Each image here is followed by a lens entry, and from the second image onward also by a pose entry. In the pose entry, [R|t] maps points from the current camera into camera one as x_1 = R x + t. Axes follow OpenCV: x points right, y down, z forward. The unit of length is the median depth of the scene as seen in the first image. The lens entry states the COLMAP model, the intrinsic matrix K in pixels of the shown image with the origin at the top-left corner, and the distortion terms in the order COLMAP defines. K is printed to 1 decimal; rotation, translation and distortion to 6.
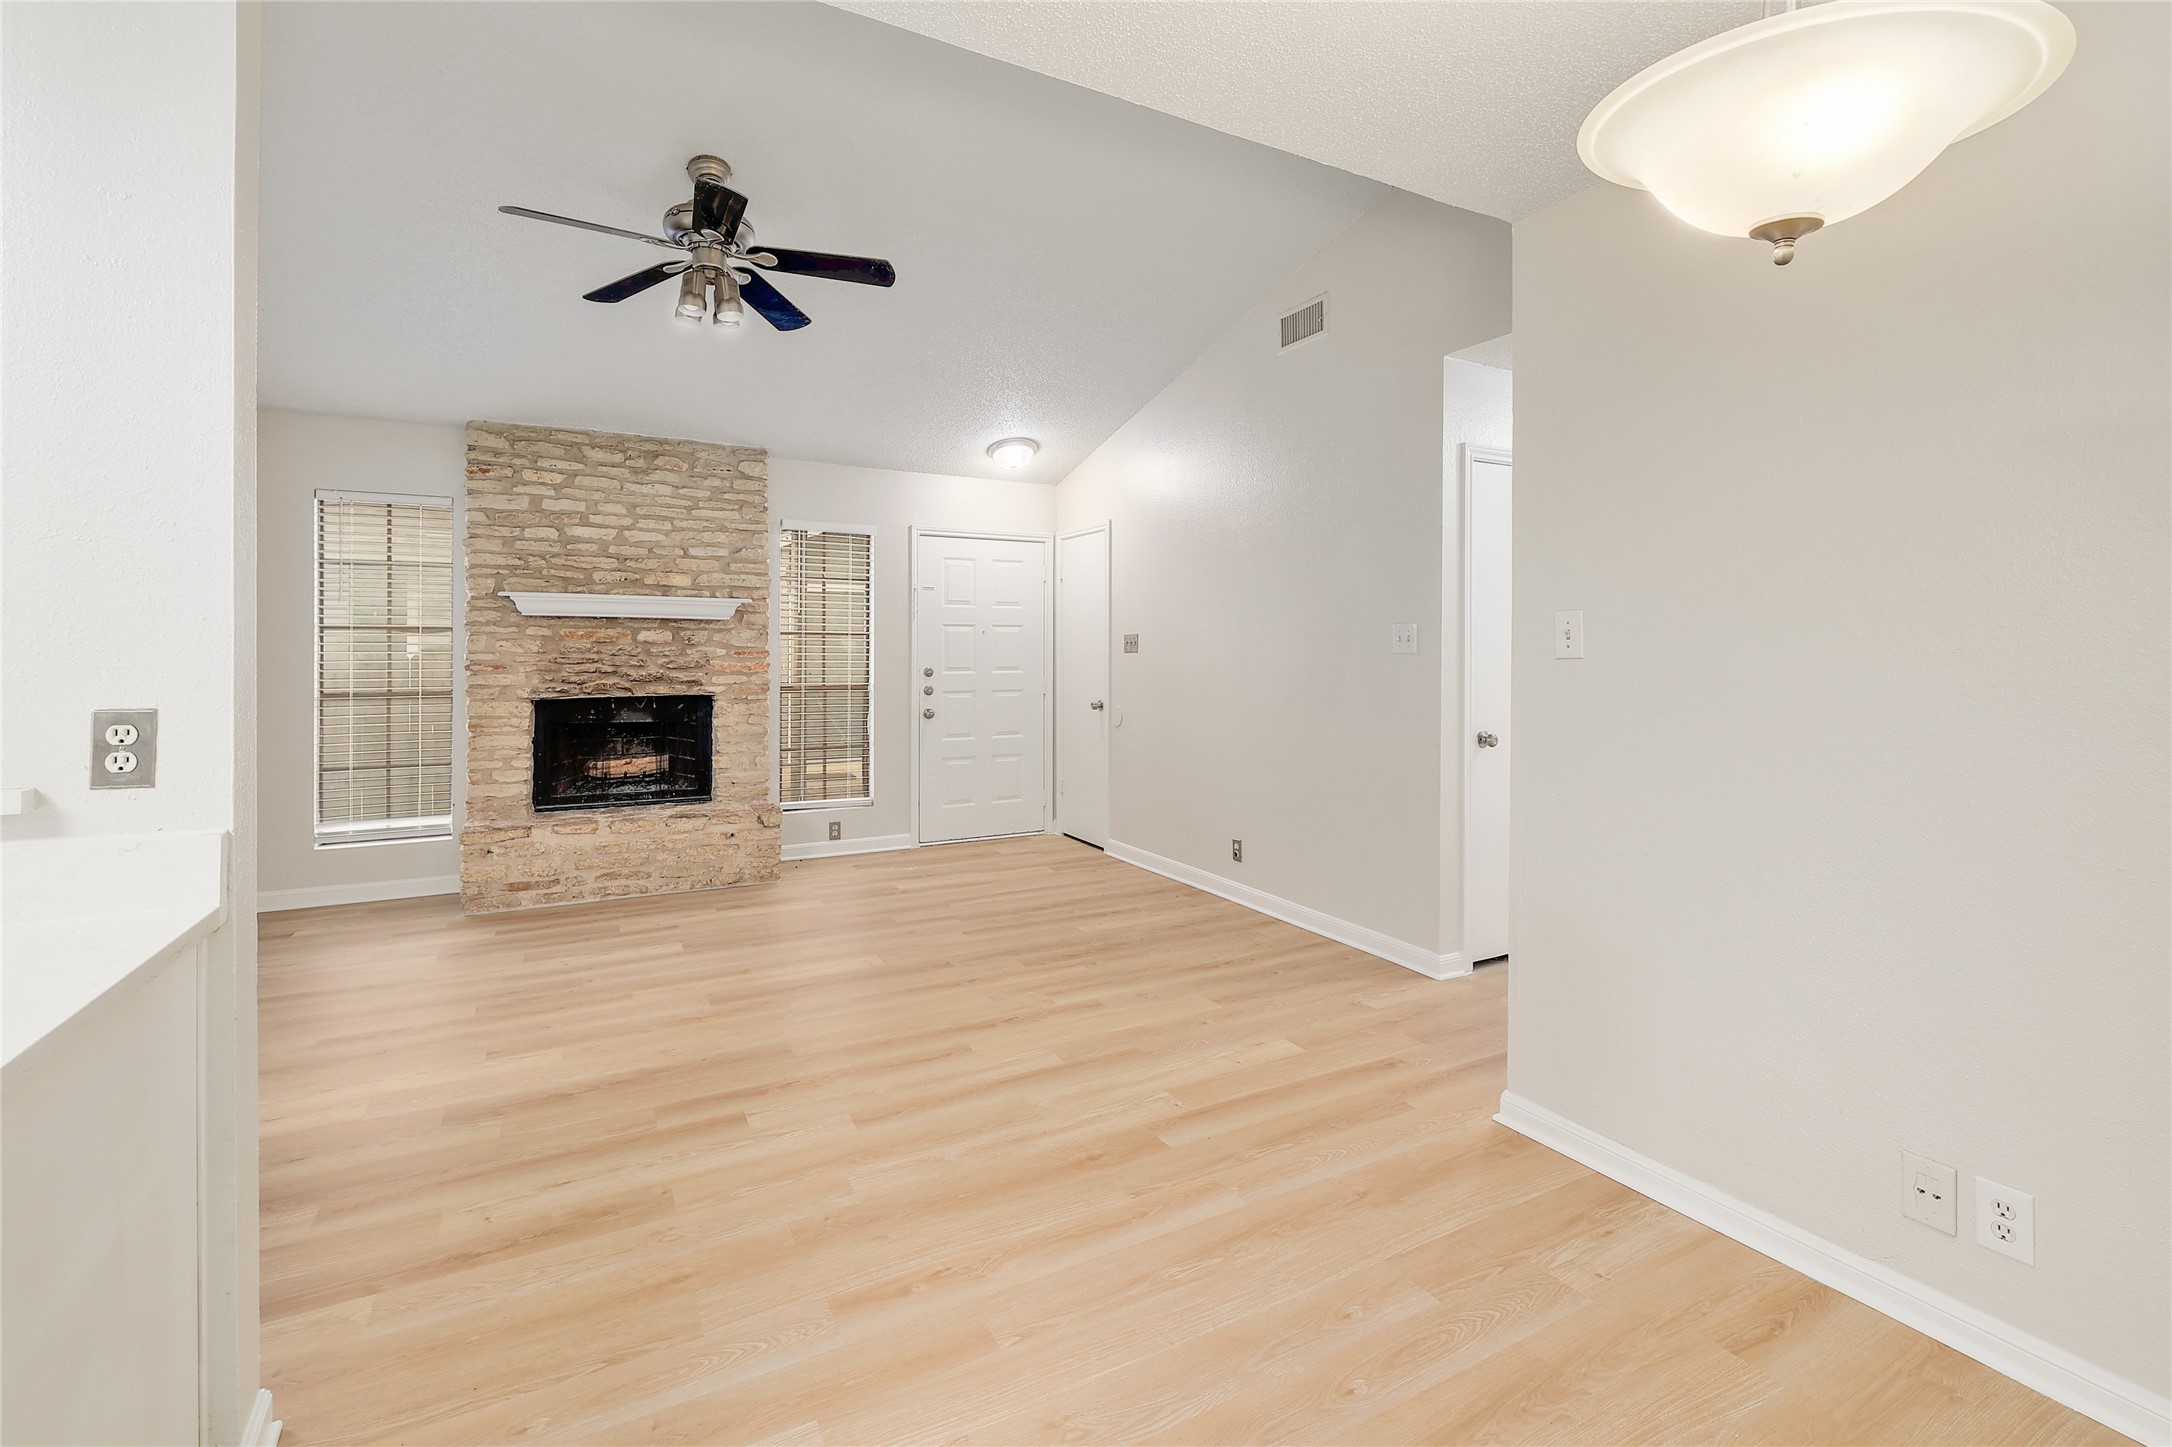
lens RADIAL K [[954.8, 0, 1078.8], [0, 954.8, 657.2], [0, 0, 1]] dist [0.000023, 0.000032]
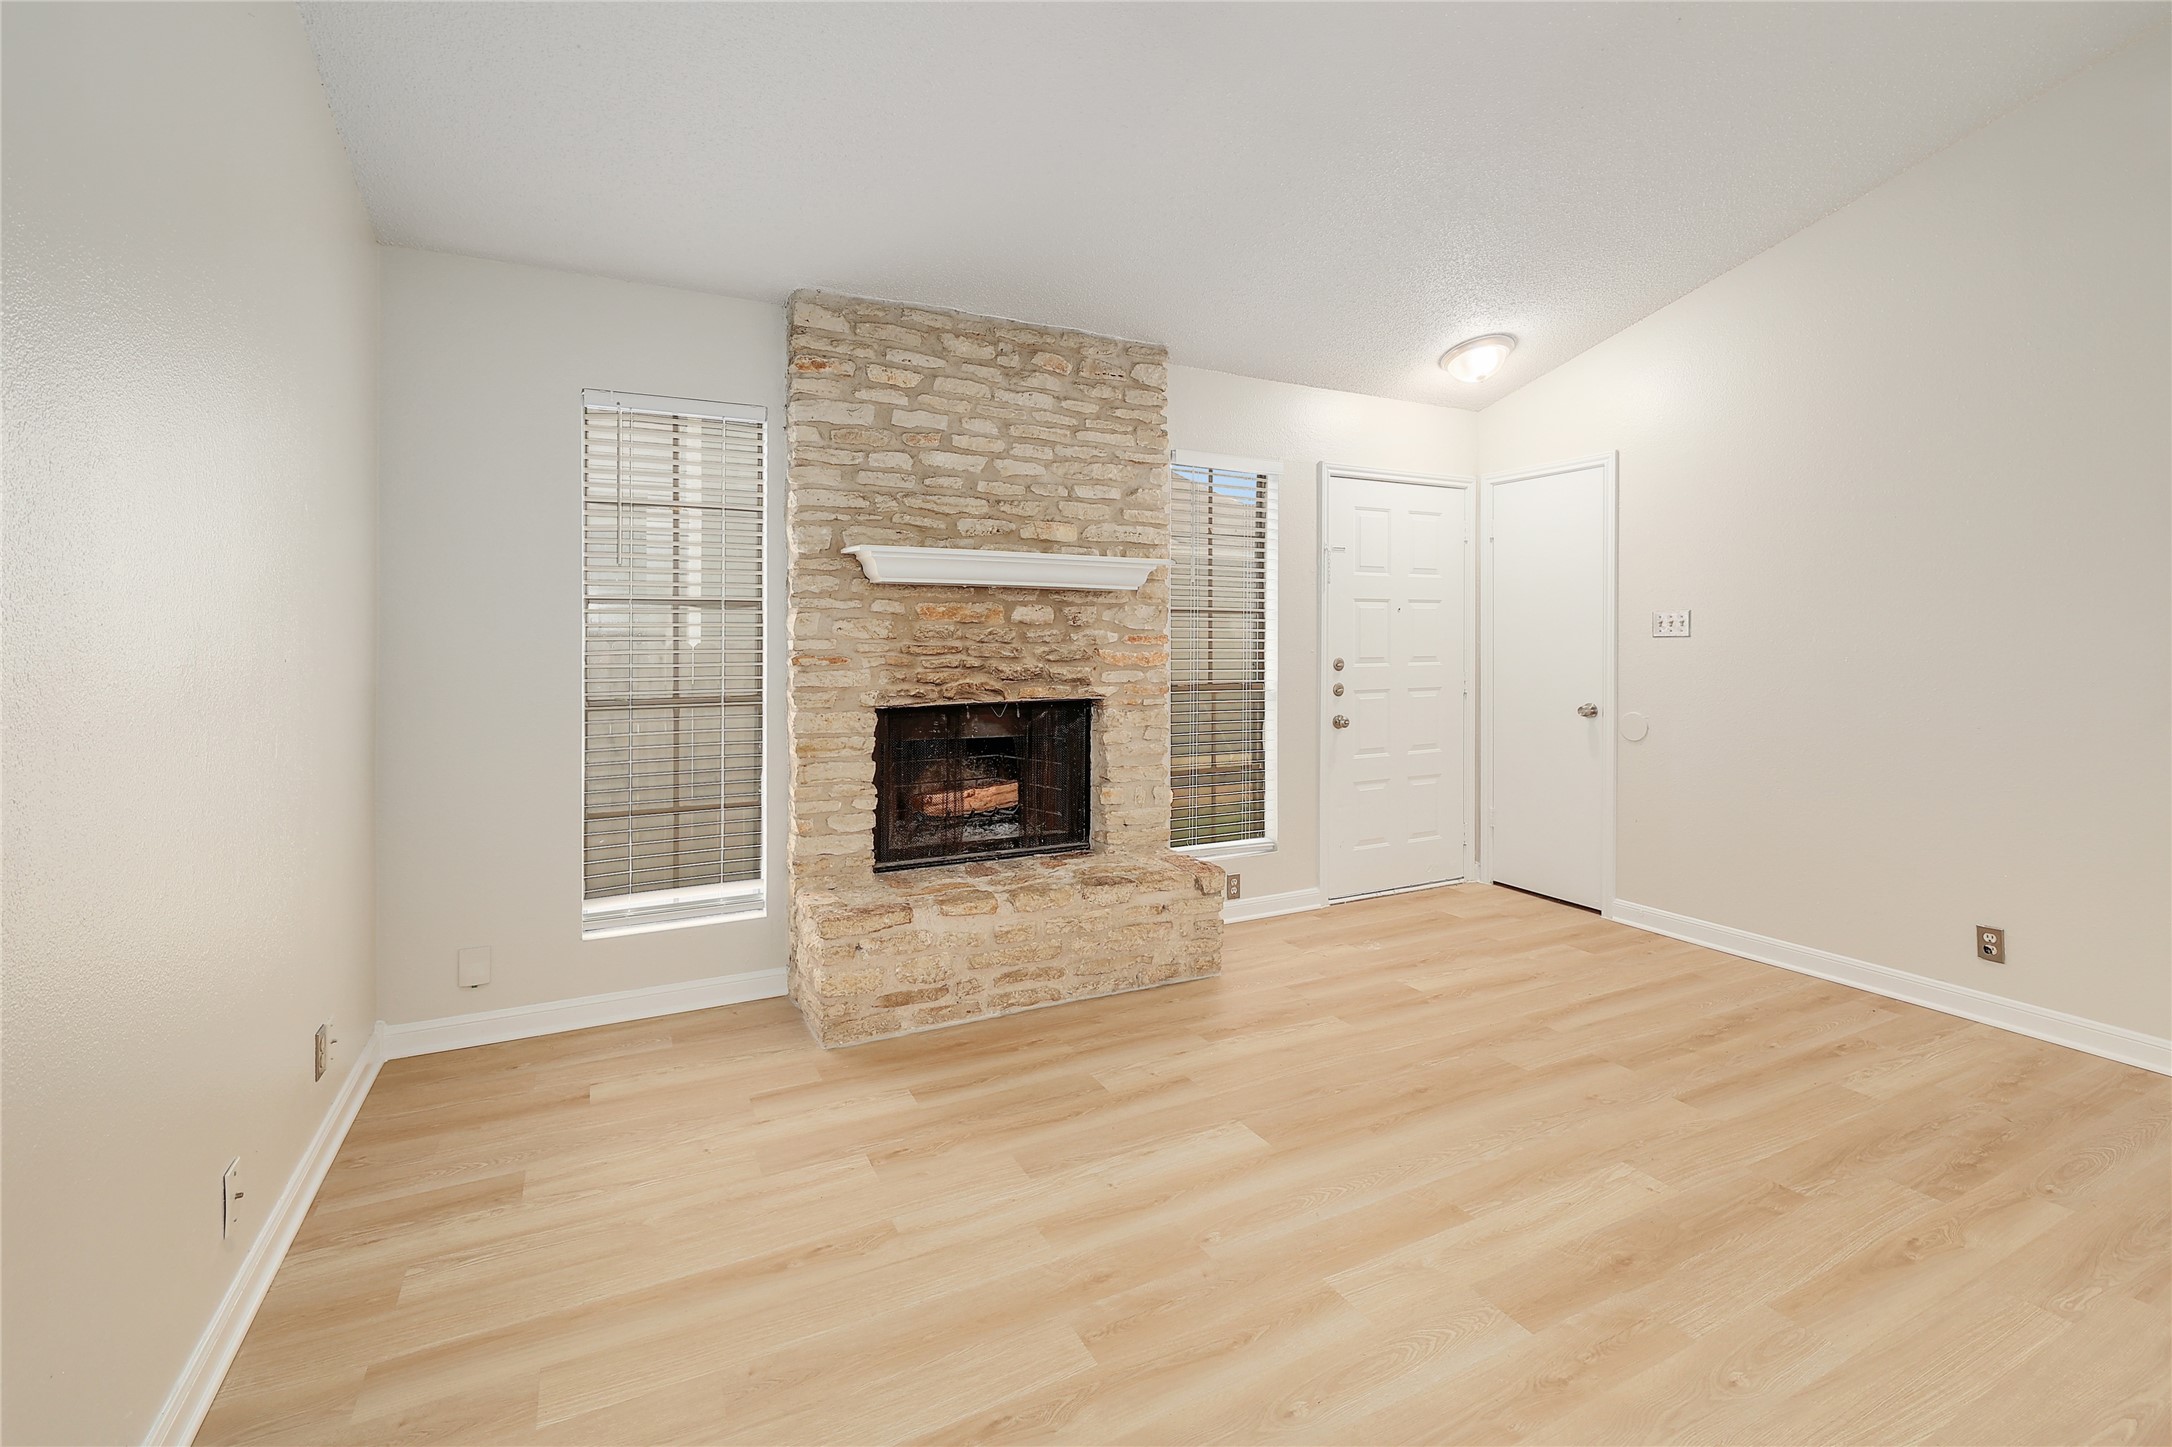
lens RADIAL K [[958.0, 0, 1081.7], [0, 958.0, 644.3], [0, 0, 1]] dist [-0.000756, -0.000129]
pose [[0.999733, -0.001658, -0.023038, -0.420319], [0.001695, 0.999997, 0.001598, -0.001488], [0.023035, -0.001636, 0.999733, 0.333833]]
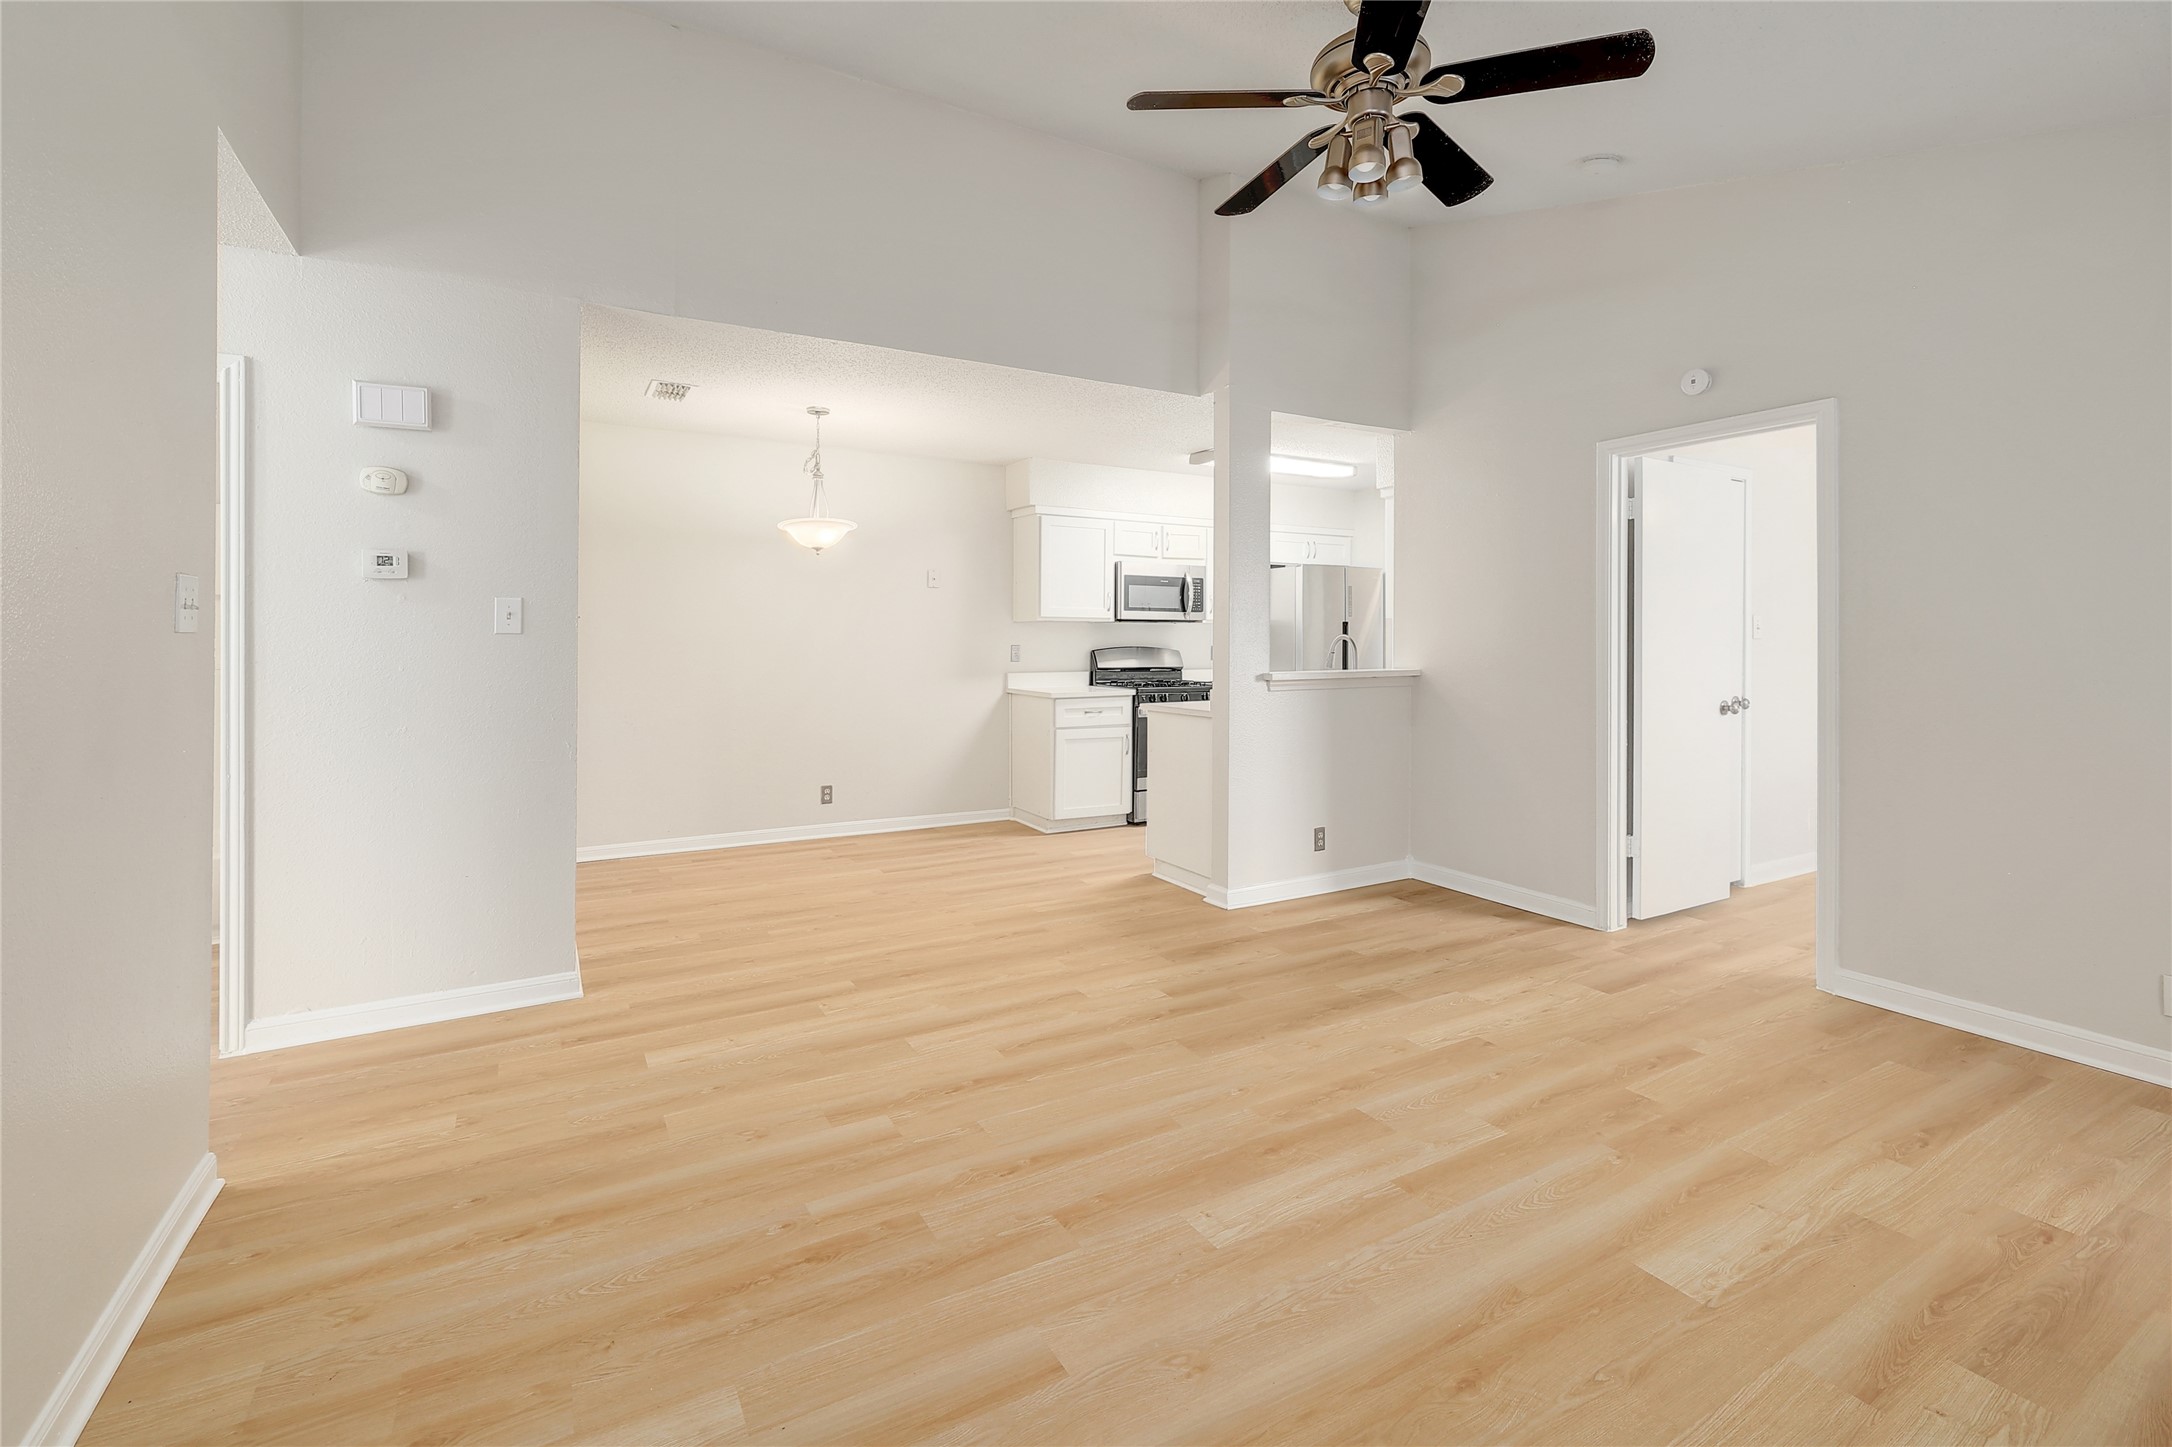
lens RADIAL K [[956.8, 0, 1083.0], [0, 956.8, 632.5], [0, 0, 1]] dist [-0.002220, -0.000319]
pose [[-0.999573, -0.004506, -0.028875, -0.101898], [-0.004632, 0.999980, 0.004267, -0.006378], [0.028855, 0.004399, -0.999574, 1.194554]]
